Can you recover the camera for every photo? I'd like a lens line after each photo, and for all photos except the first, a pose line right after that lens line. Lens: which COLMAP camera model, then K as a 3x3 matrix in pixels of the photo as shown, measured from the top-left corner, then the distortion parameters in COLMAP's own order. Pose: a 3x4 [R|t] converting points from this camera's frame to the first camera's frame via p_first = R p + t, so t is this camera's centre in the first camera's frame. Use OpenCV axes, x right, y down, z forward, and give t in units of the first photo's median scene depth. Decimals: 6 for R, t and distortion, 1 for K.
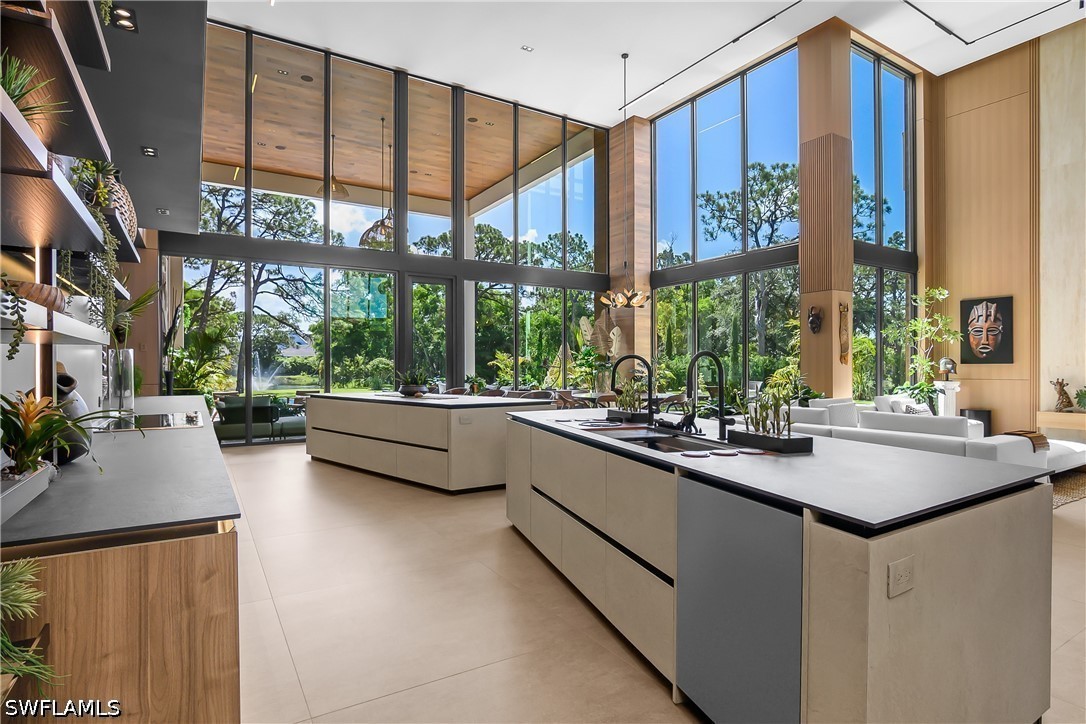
lens RADIAL K [[562.3, 0, 543.6], [0, 562.3, 368.8], [0, 0, 1]] dist [-0.019123, 0.000307]
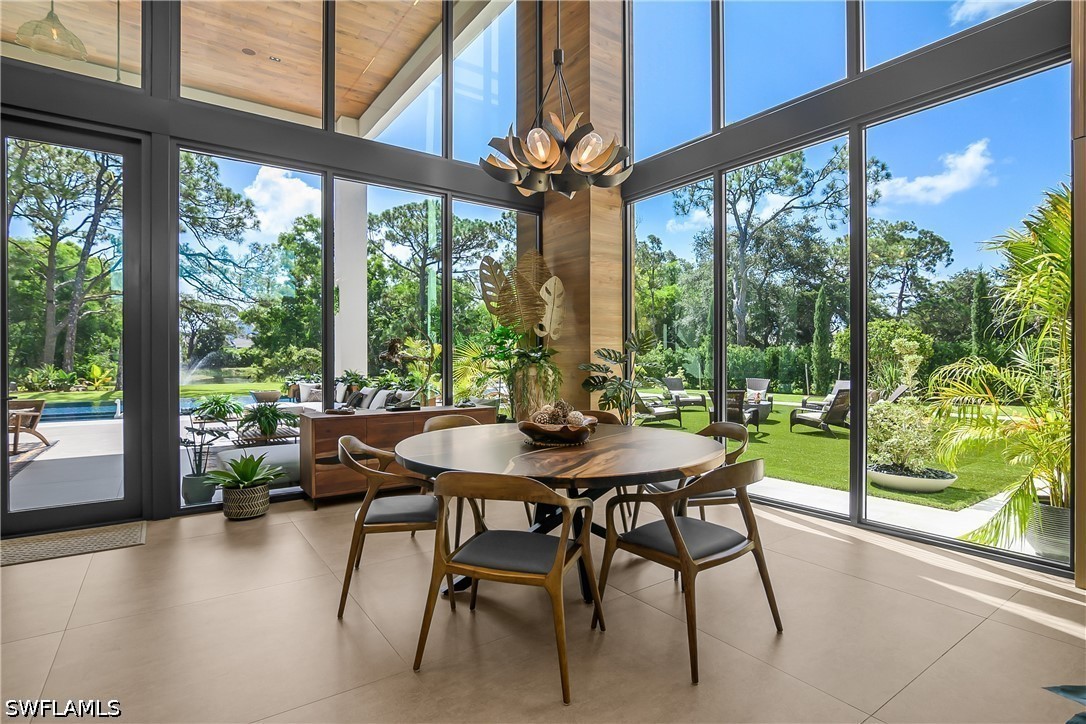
lens RADIAL K [[545.3, 0, 546.3], [0, 545.3, 358.1], [0, 0, 1]] dist [-0.002230, -0.000137]
pose [[0.997730, 0.000464, 0.067338, 0.029523], [-0.000187, 0.999991, -0.004125, -0.000478], [-0.067339, 0.004103, 0.997722, 0.170118]]
